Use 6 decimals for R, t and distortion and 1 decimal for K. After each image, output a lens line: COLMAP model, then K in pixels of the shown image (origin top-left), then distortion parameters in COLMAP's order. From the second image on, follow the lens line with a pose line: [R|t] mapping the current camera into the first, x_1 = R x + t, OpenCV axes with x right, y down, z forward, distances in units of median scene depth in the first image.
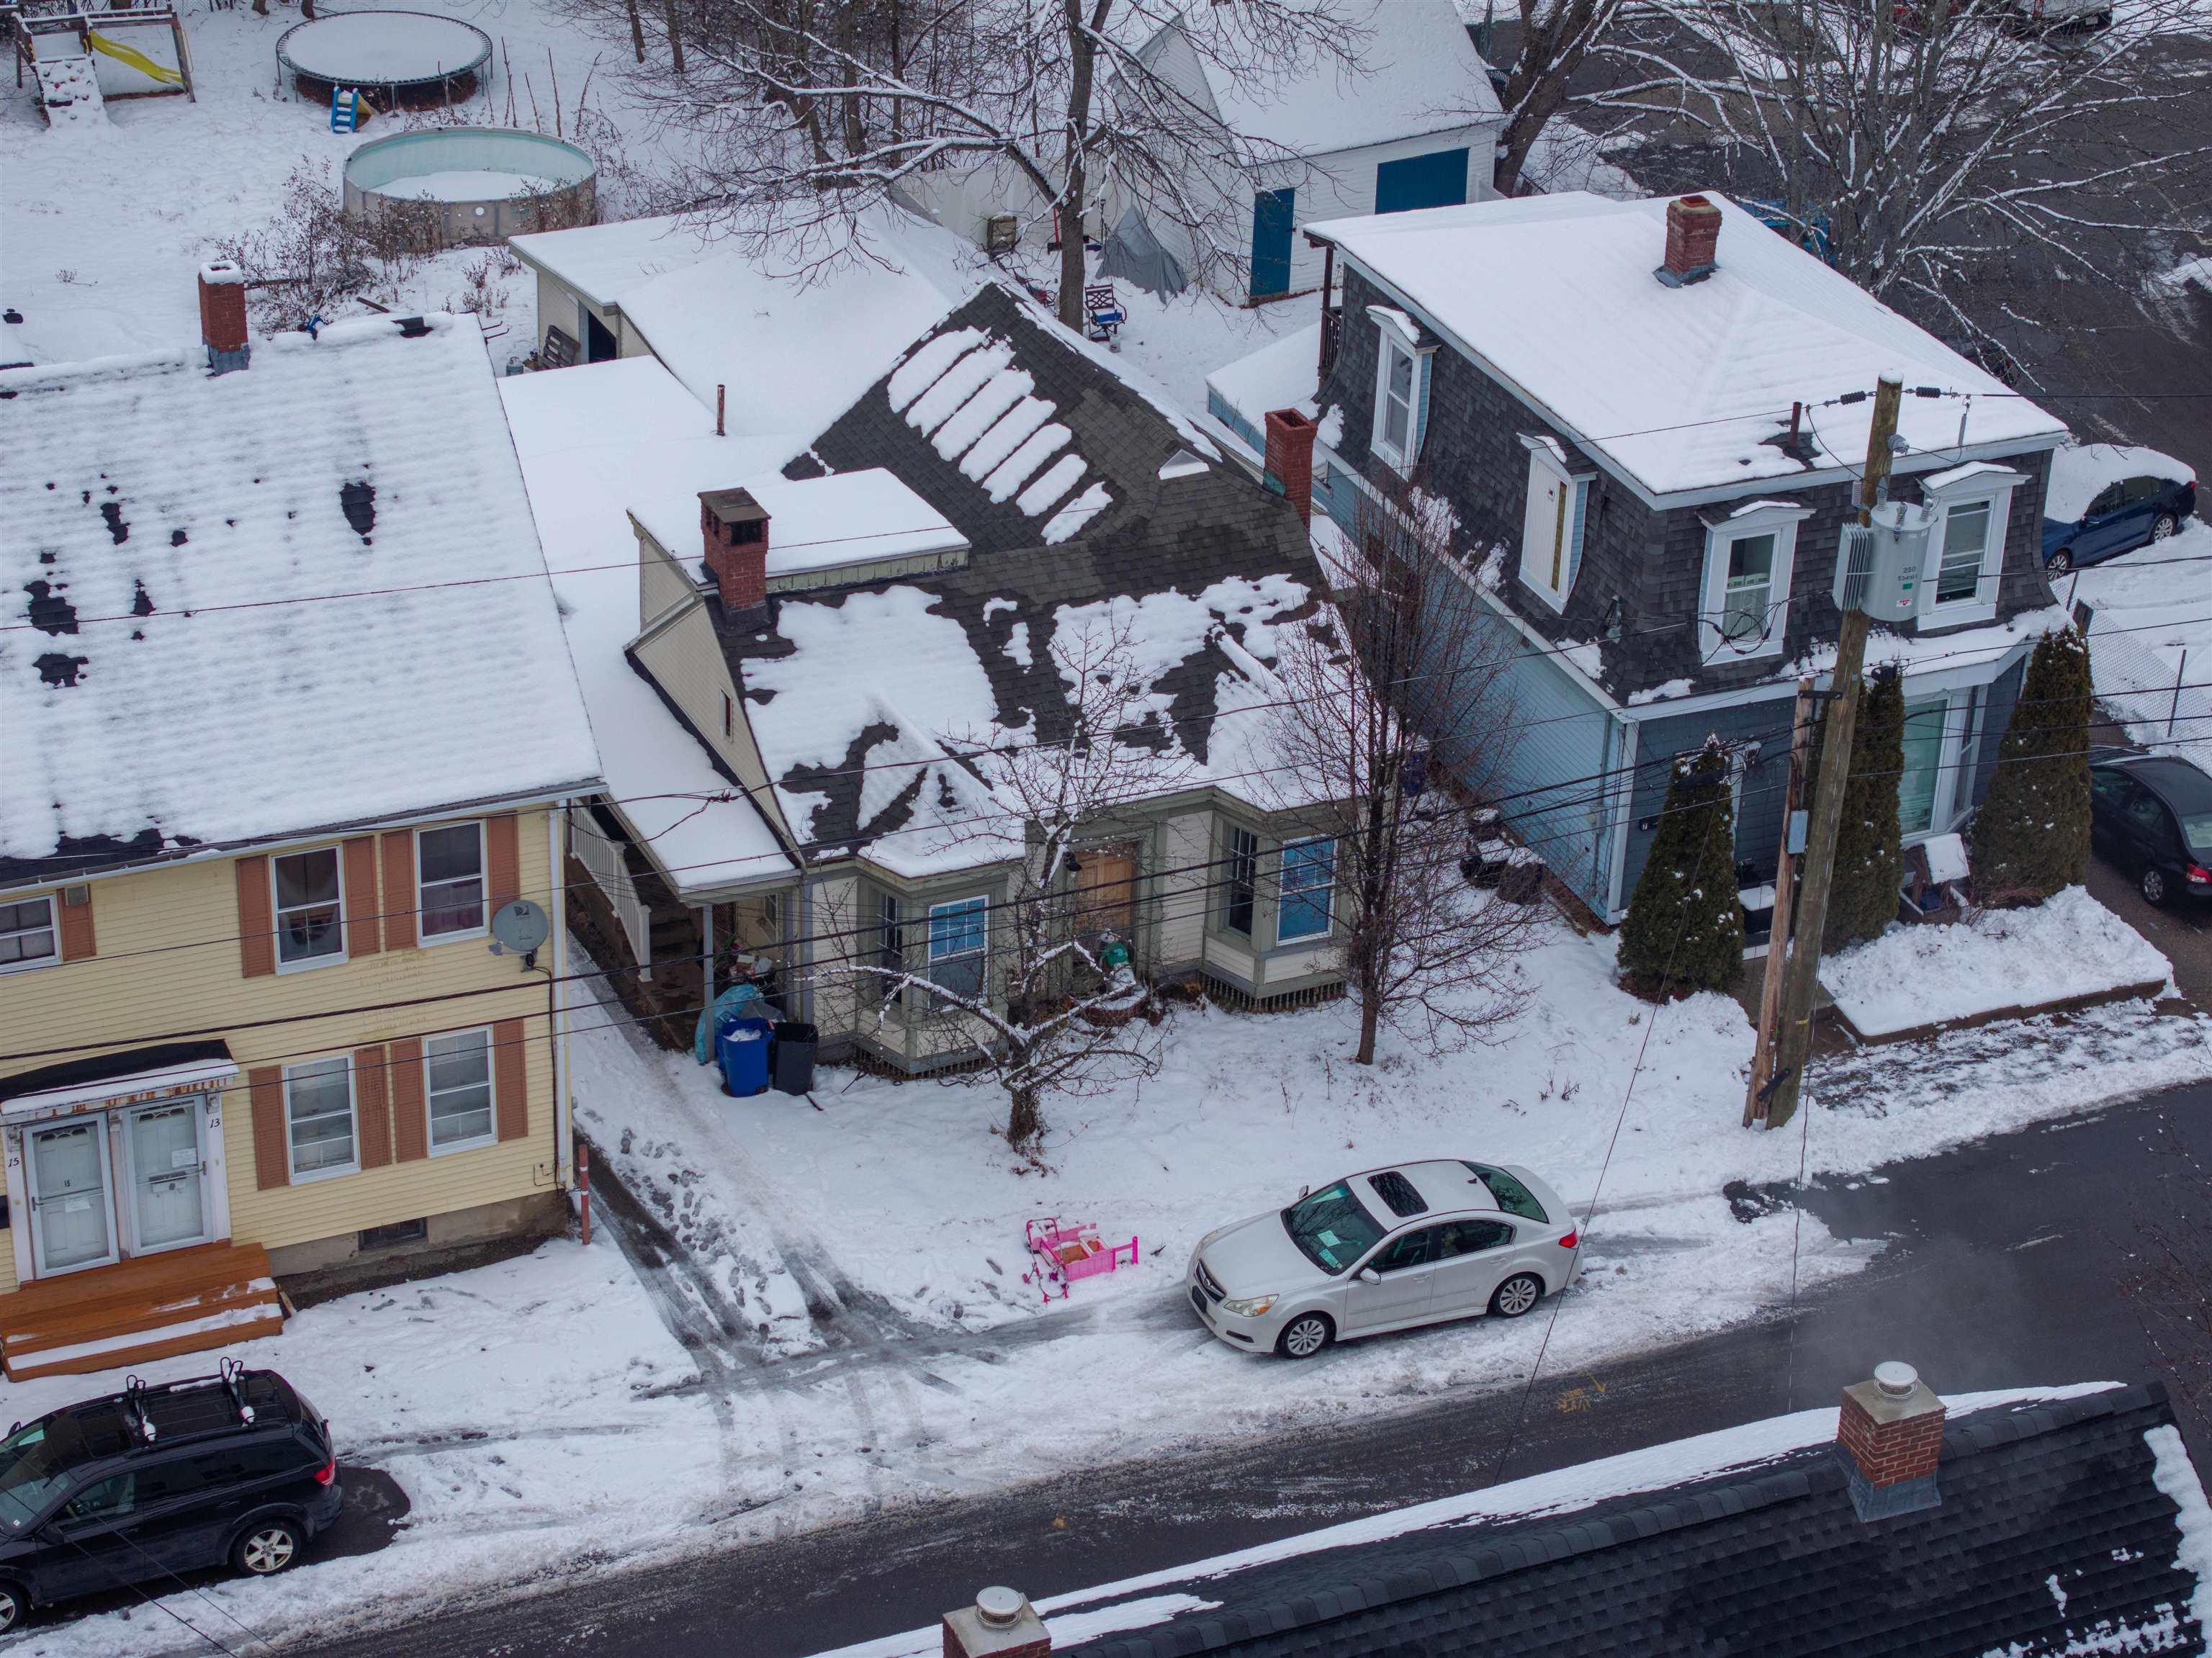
lens RADIAL K [[4457.6, 0, 1106.0], [0, 4457.6, 829.0], [0, 0, 1]] dist [-0.110125, 0.358050]
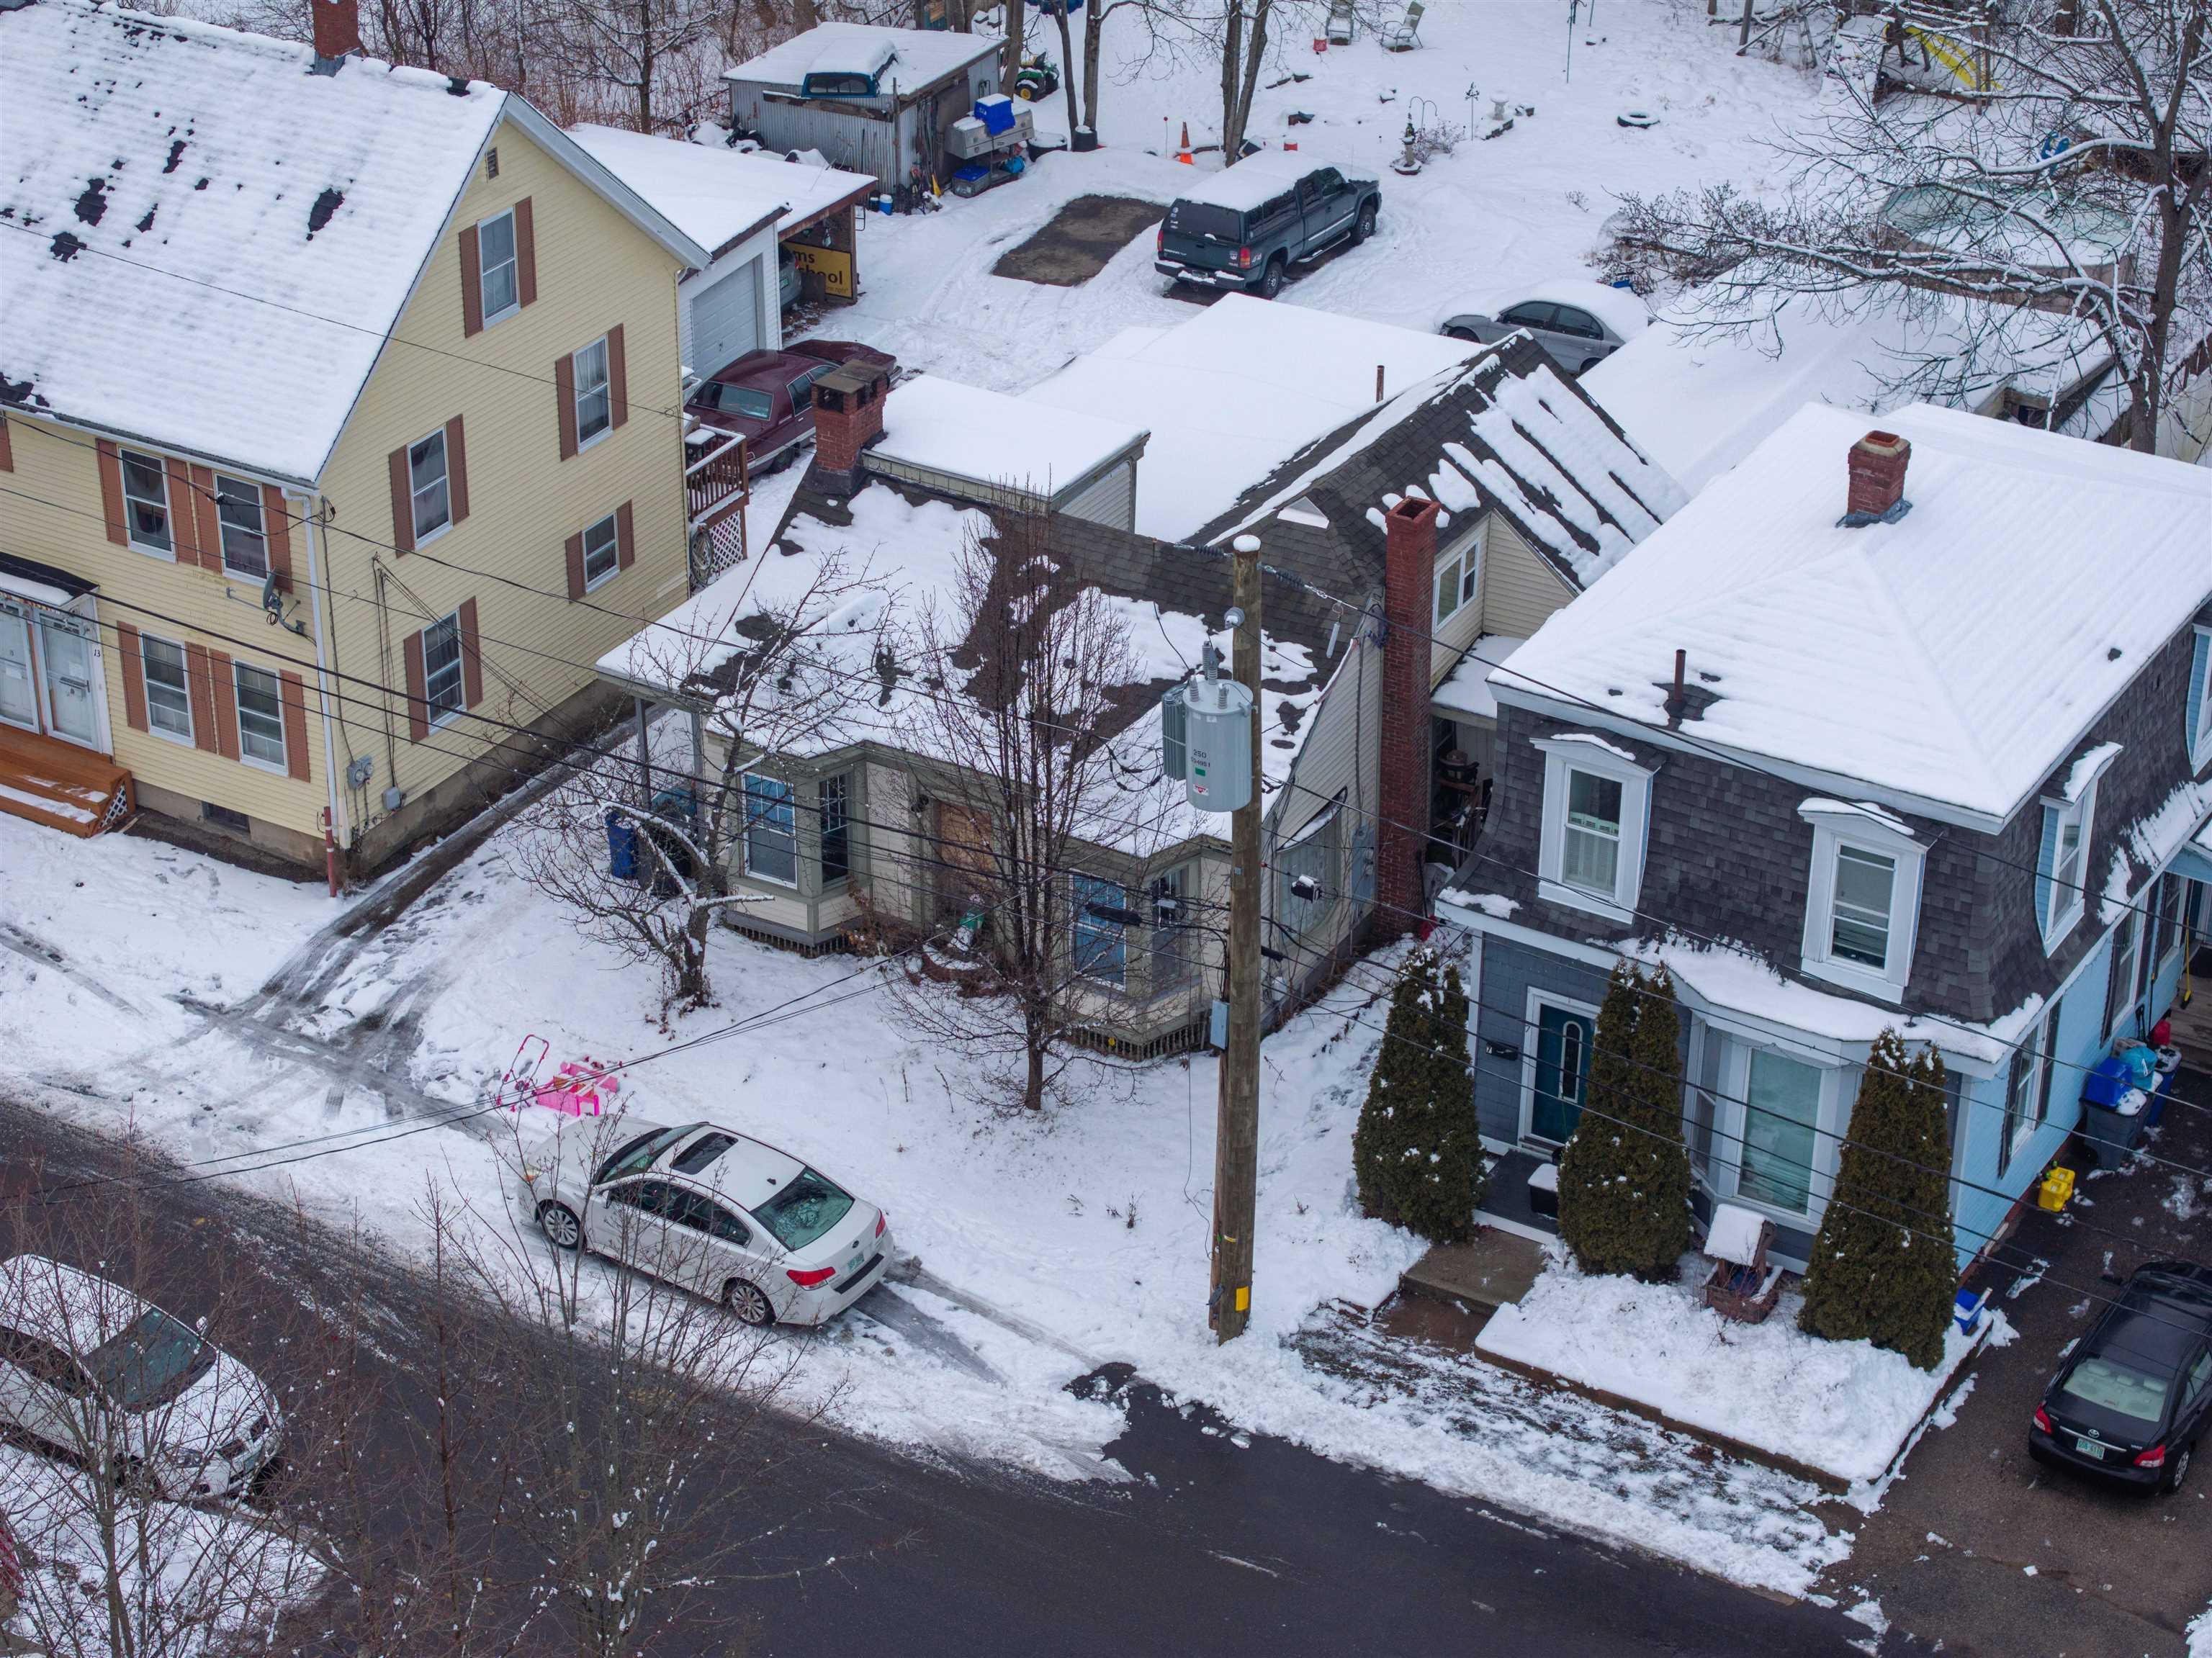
lens RADIAL K [[4457.6, 0, 1106.0], [0, 4457.6, 829.0], [0, 0, 1]] dist [-0.110125, 0.358050]
pose [[0.578651, 0.366769, -0.728453, 0.749169], [-0.376354, 0.912474, 0.160464, -0.163988], [0.723547, 0.181303, 0.666039, 0.349087]]
